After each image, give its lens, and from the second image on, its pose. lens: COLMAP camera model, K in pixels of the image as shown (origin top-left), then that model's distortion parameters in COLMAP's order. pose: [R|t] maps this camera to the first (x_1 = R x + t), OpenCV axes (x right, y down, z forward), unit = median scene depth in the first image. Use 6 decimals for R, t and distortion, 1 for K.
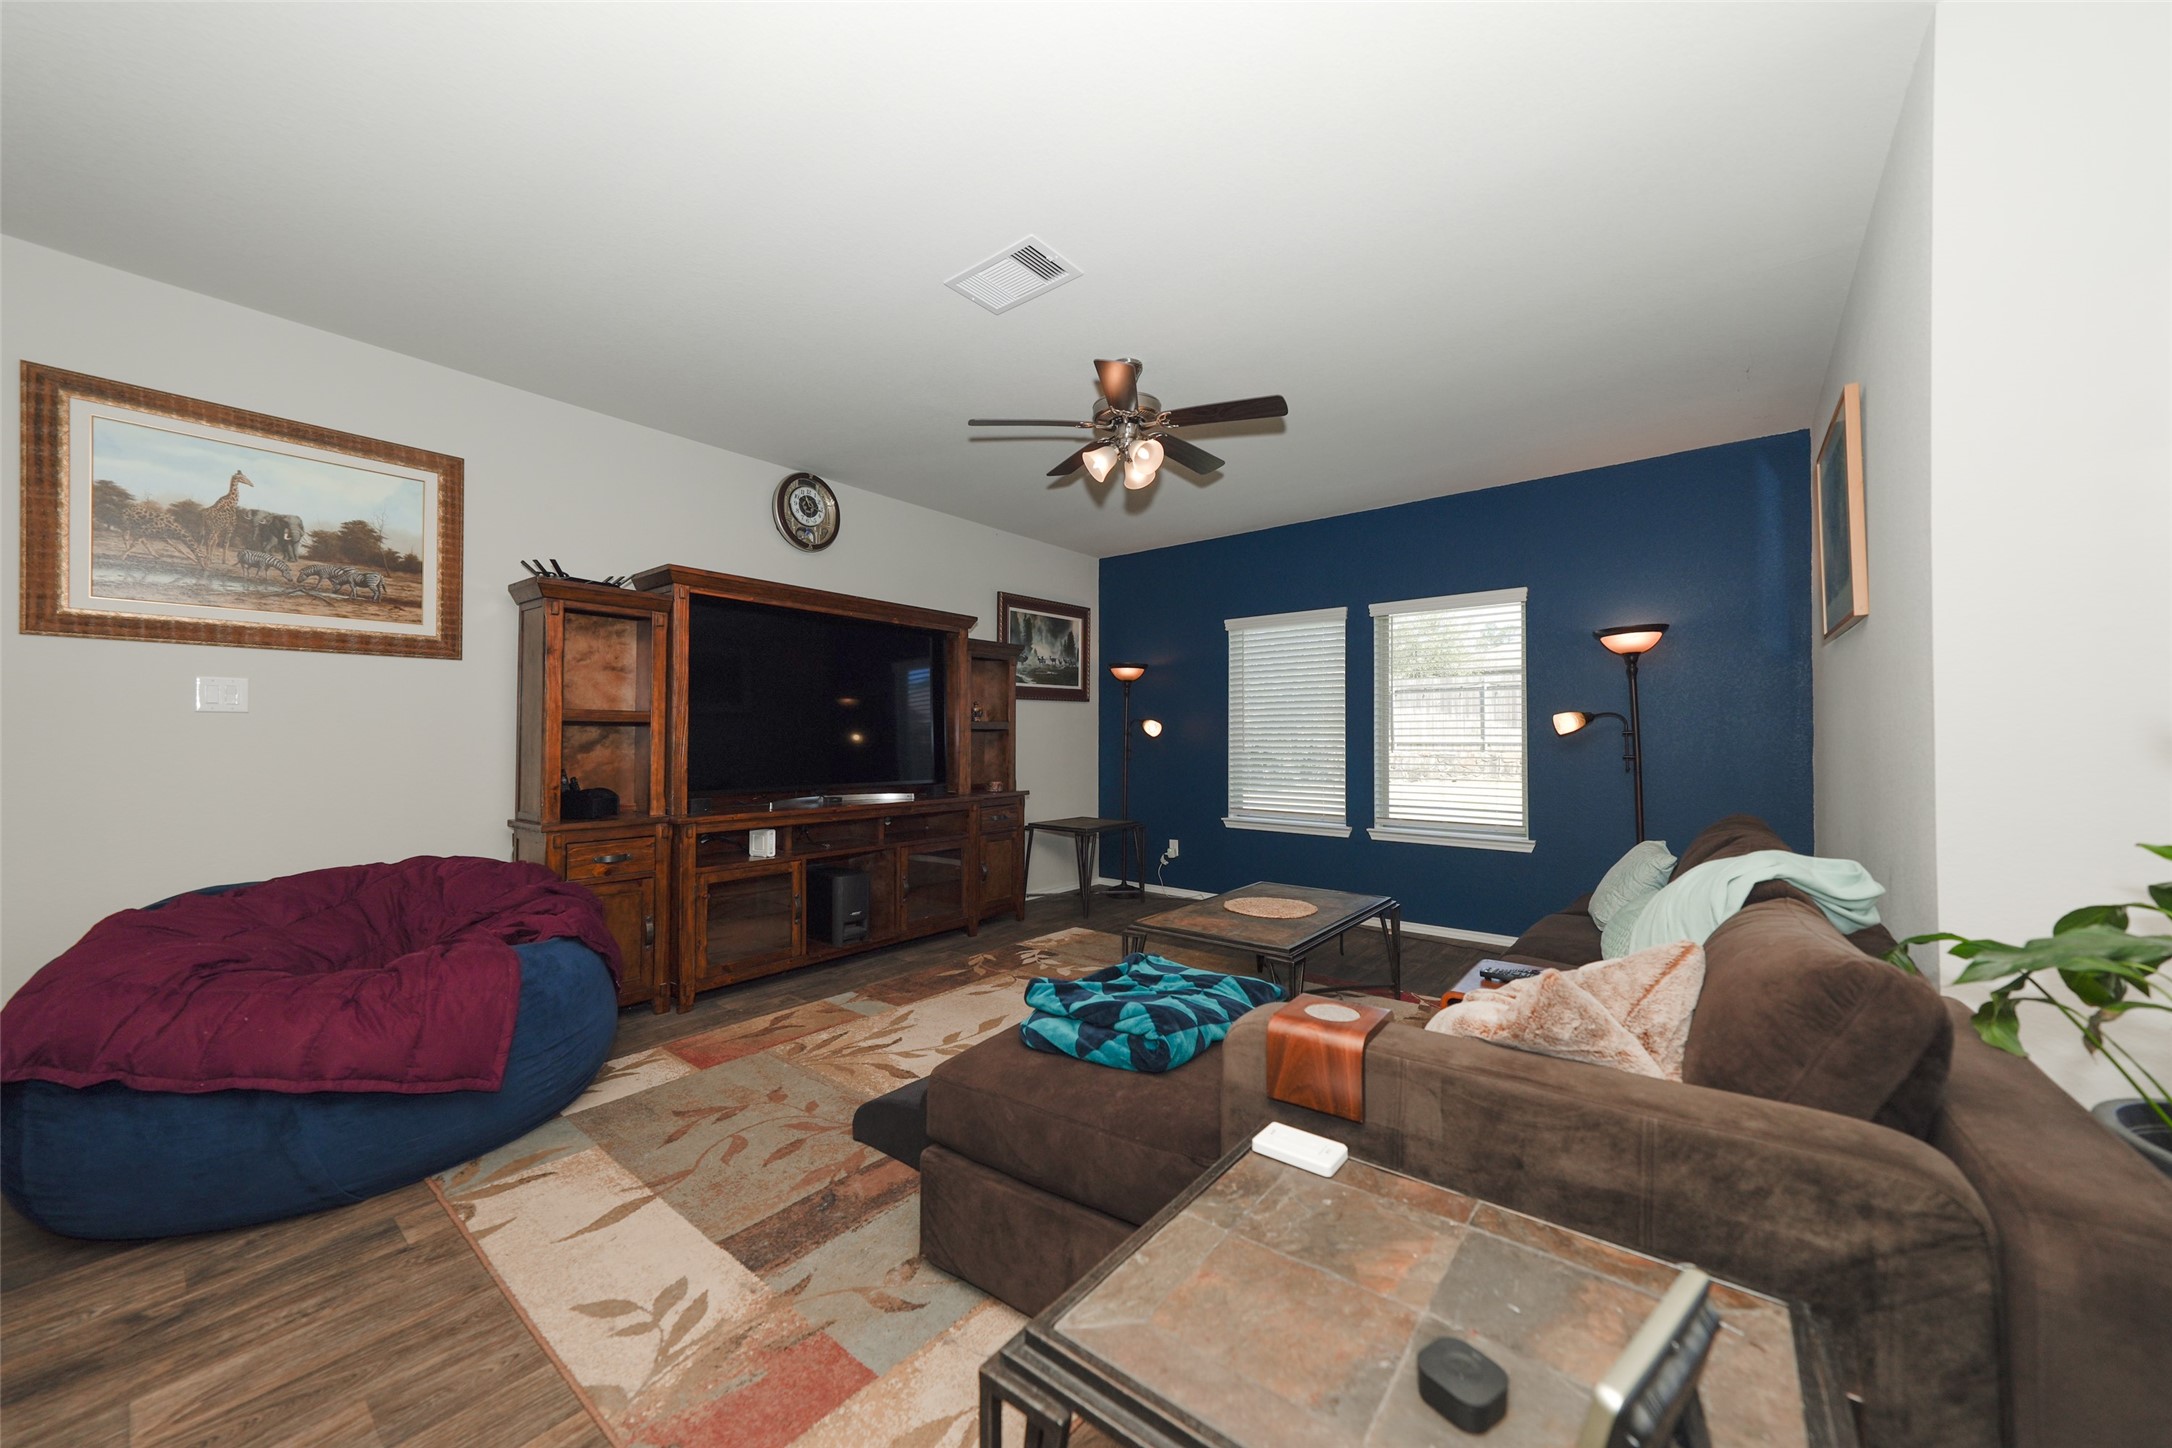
lens RADIAL K [[792.0, 0, 1080.5], [0, 792.0, 730.3], [0, 0, 1]] dist [-0.015612, 0.001016]
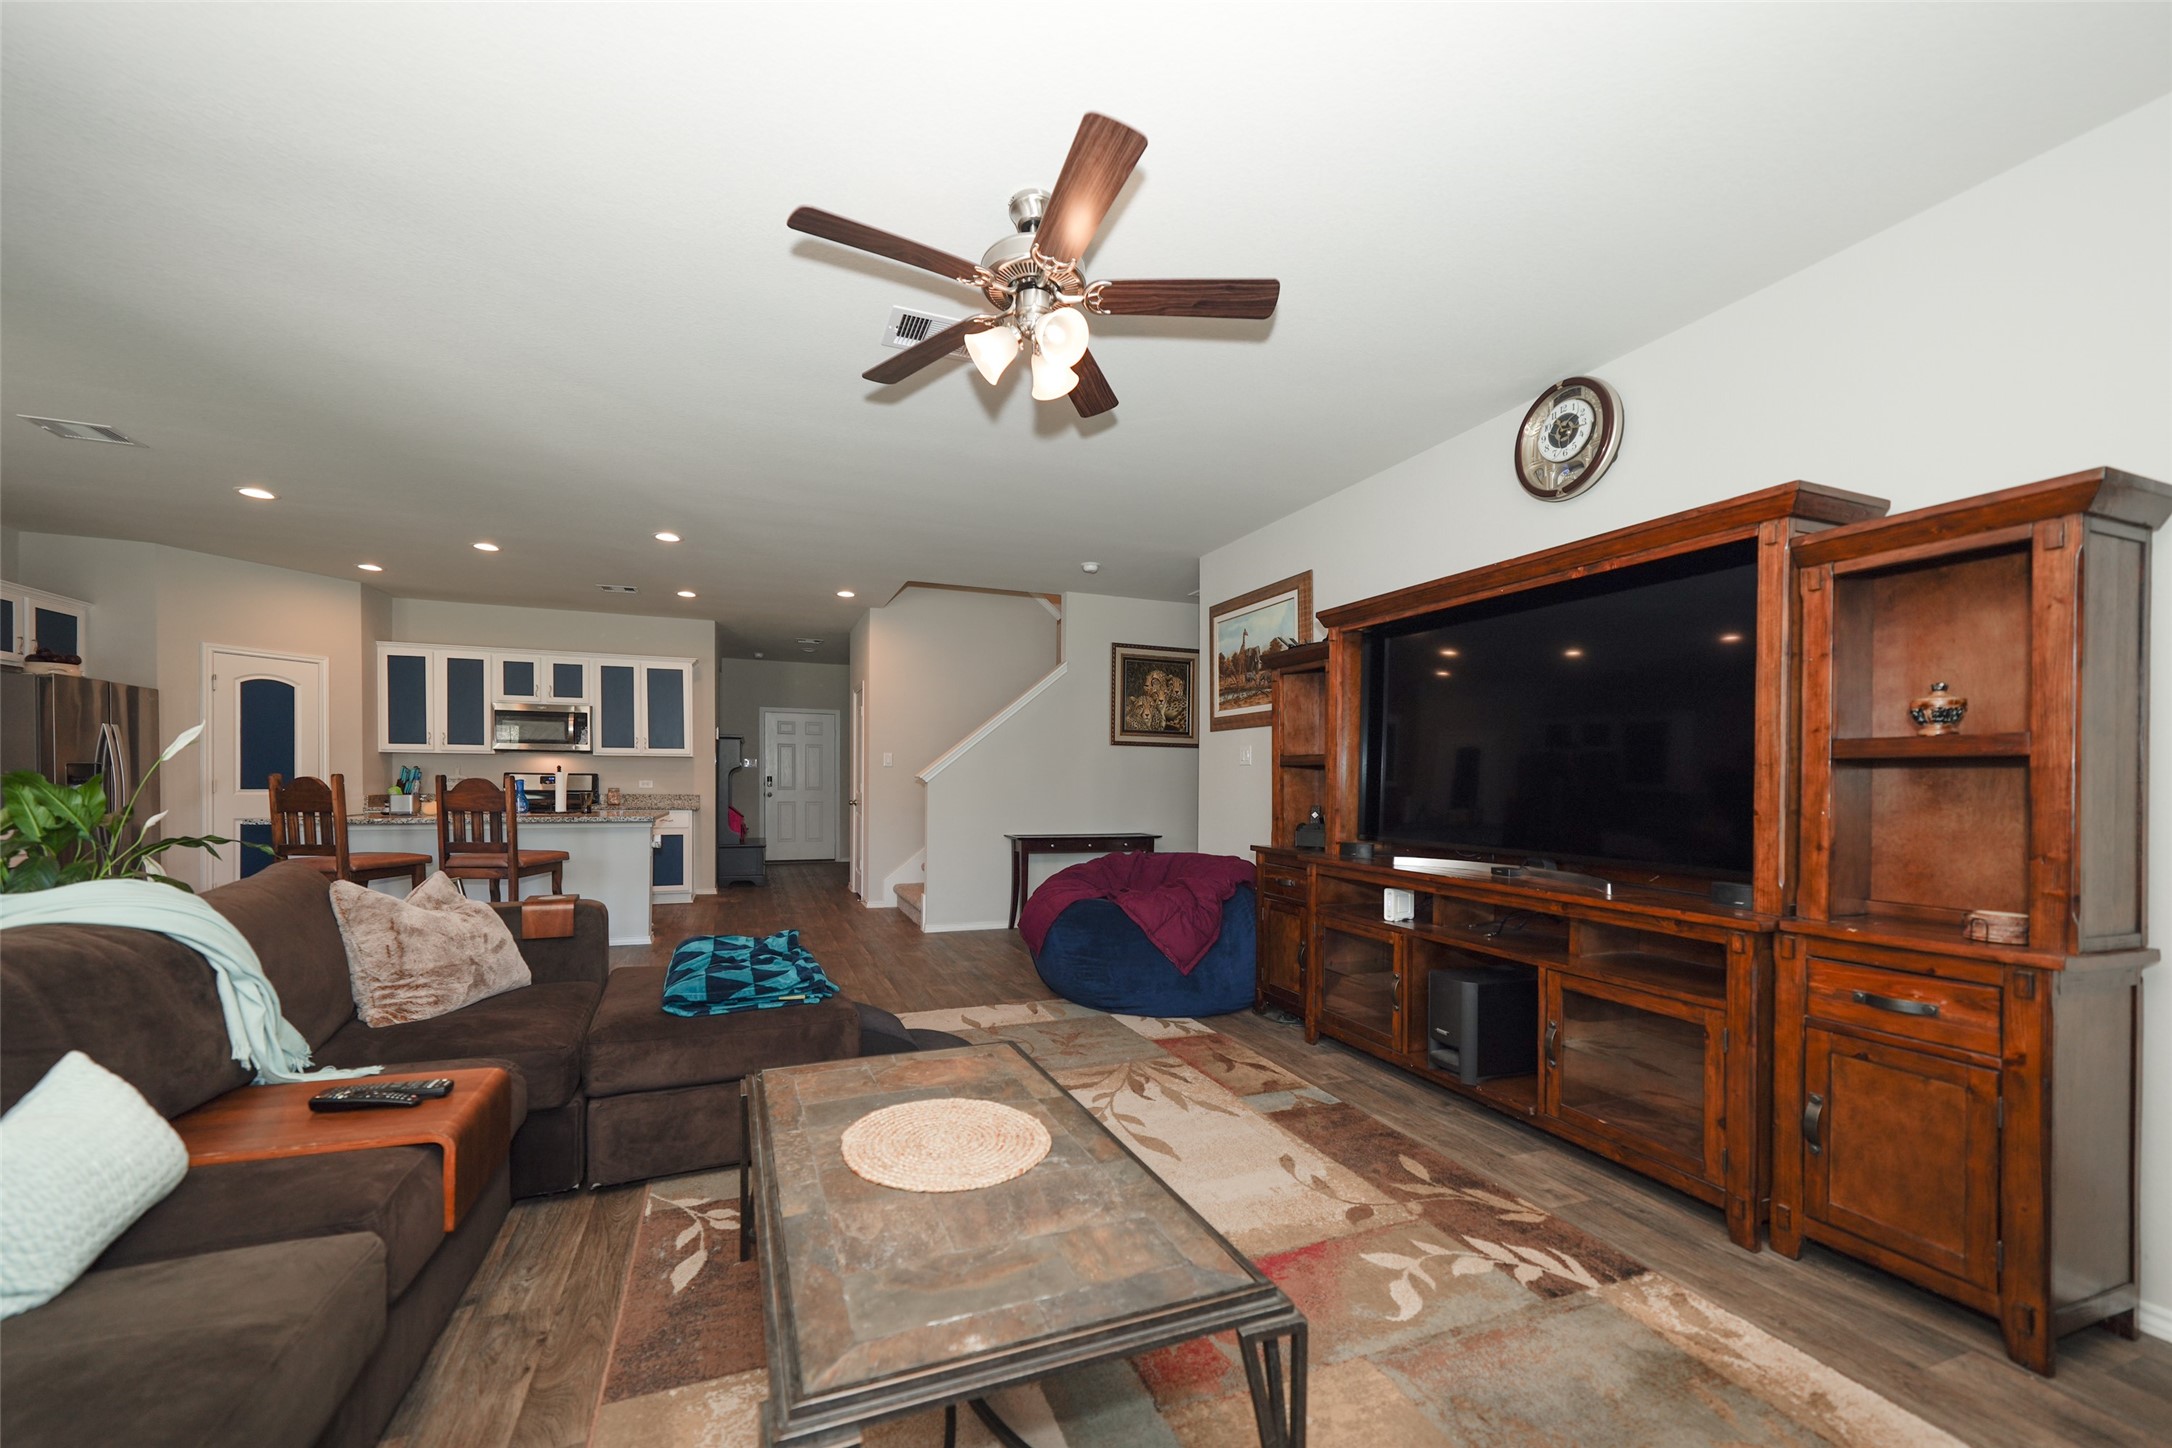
lens RADIAL K [[824.4, 0, 1083.1], [0, 824.4, 799.7], [0, 0, 1]] dist [0.006924, 0.000144]
pose [[-0.485035, 0.013618, -0.874389, 0.656634], [-0.004097, 0.999832, 0.017844, 0.021201], [0.874485, 0.012238, -0.484898, 1.400788]]
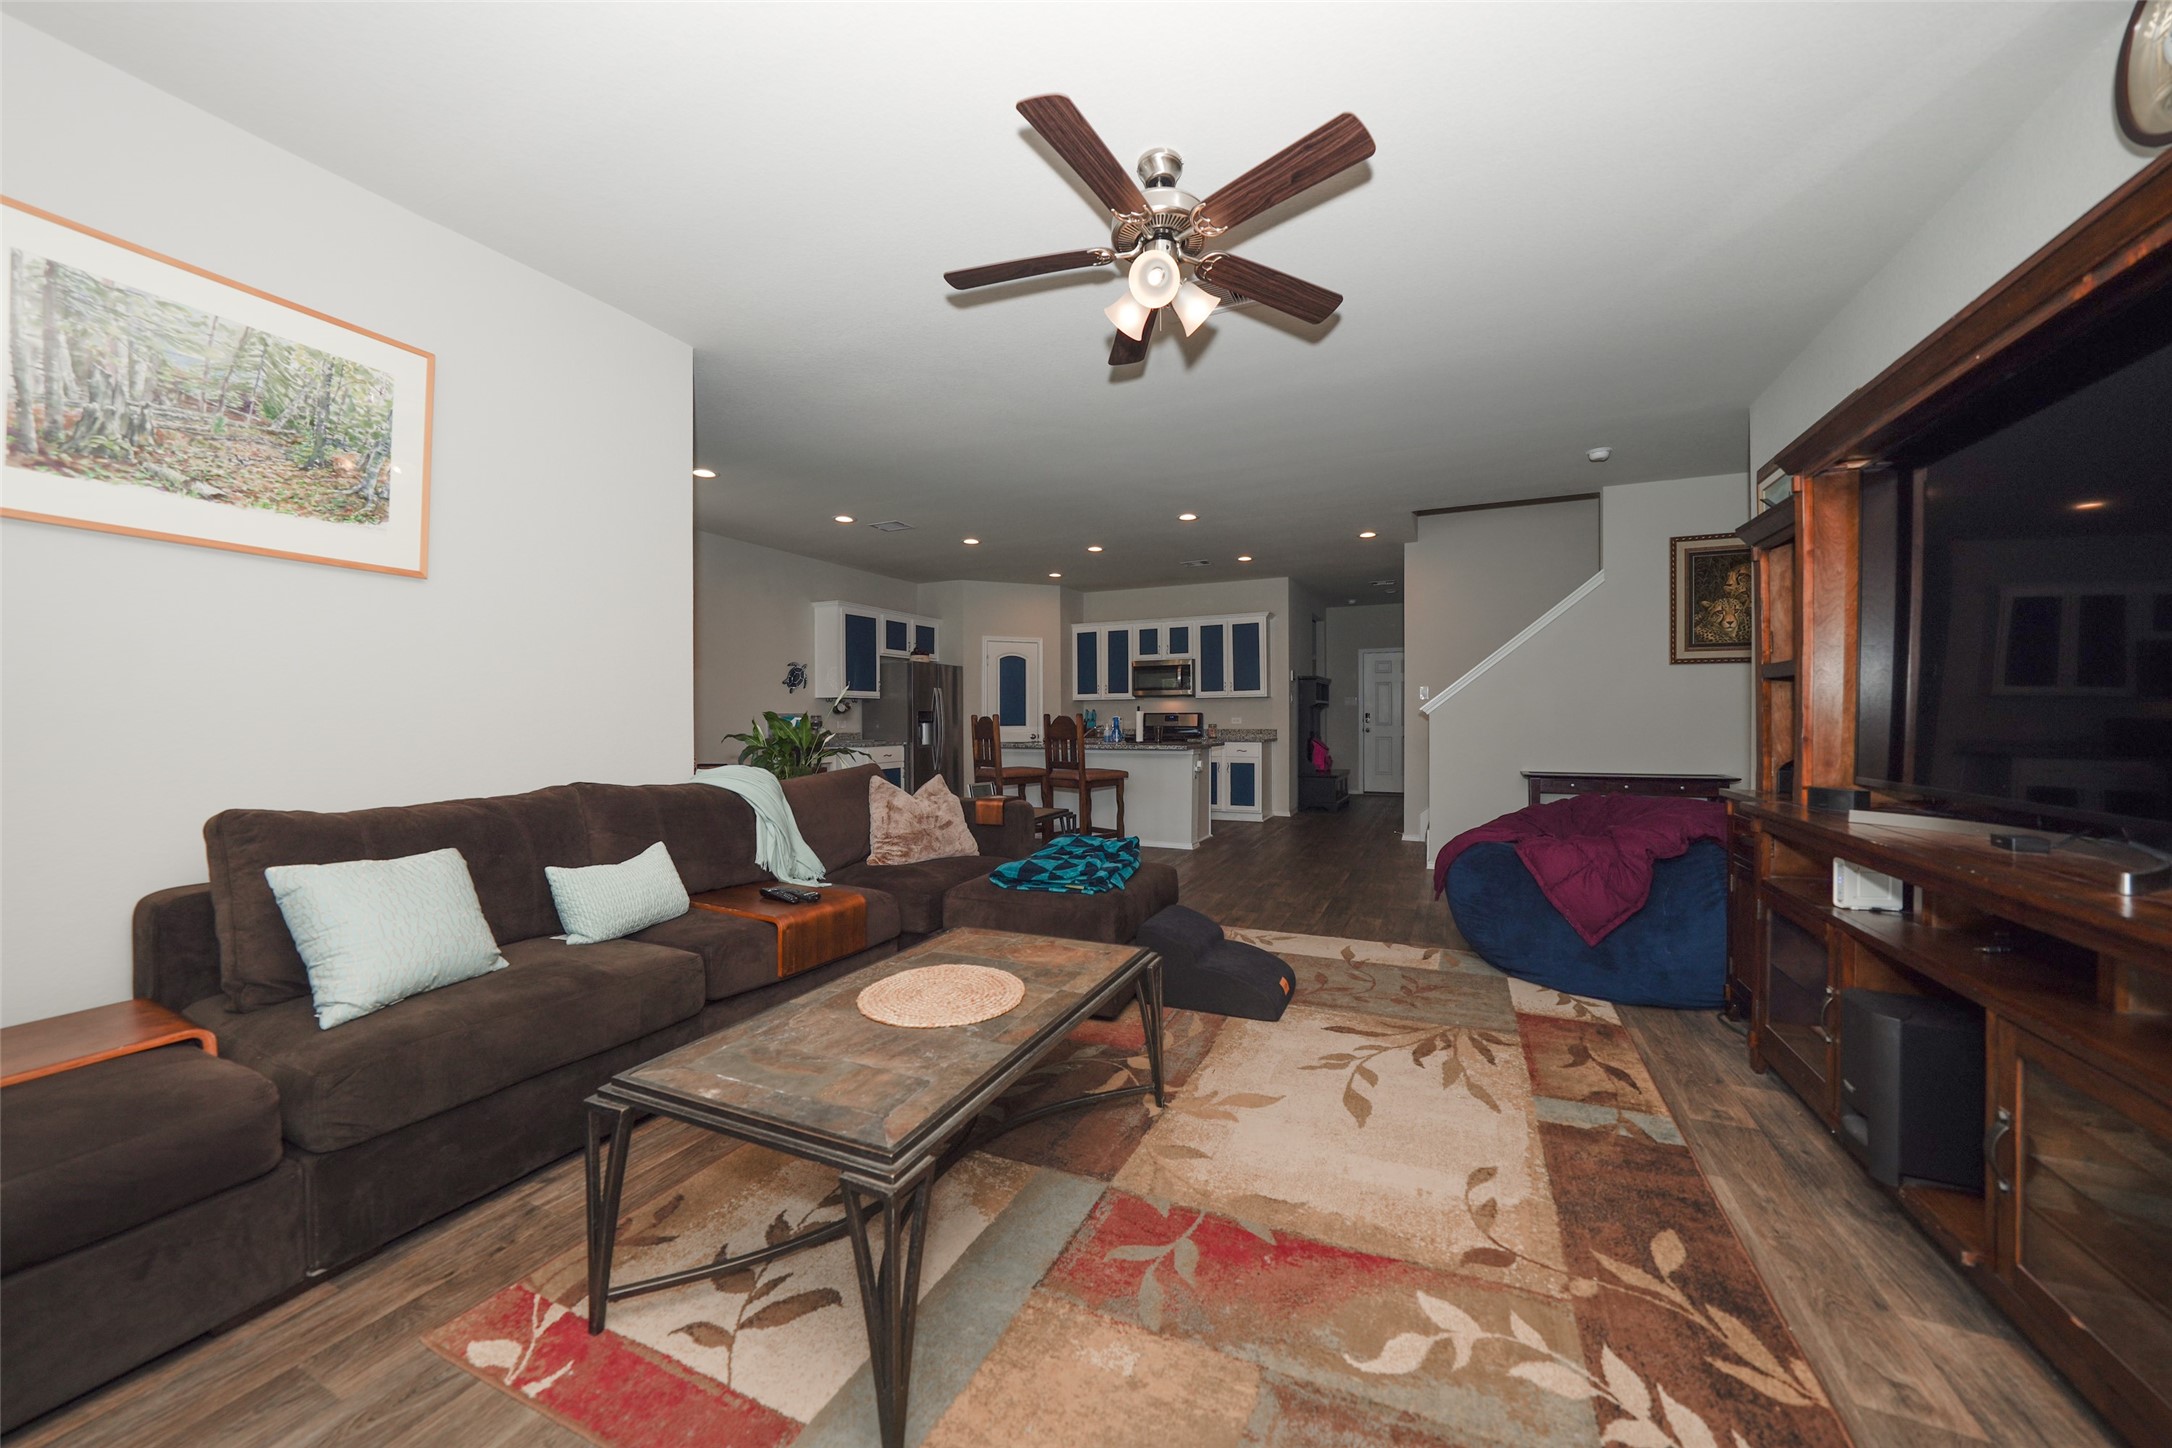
lens RADIAL K [[792.0, 0, 1129.5], [0, 792.0, 737.3], [0, 0, 1]] dist [-0.015612, 0.001016]
pose [[-0.959174, 0.010390, -0.282627, 0.288101], [0.006128, 0.999854, 0.015962, 0.036734], [0.282751, 0.013578, -0.959097, 1.696807]]
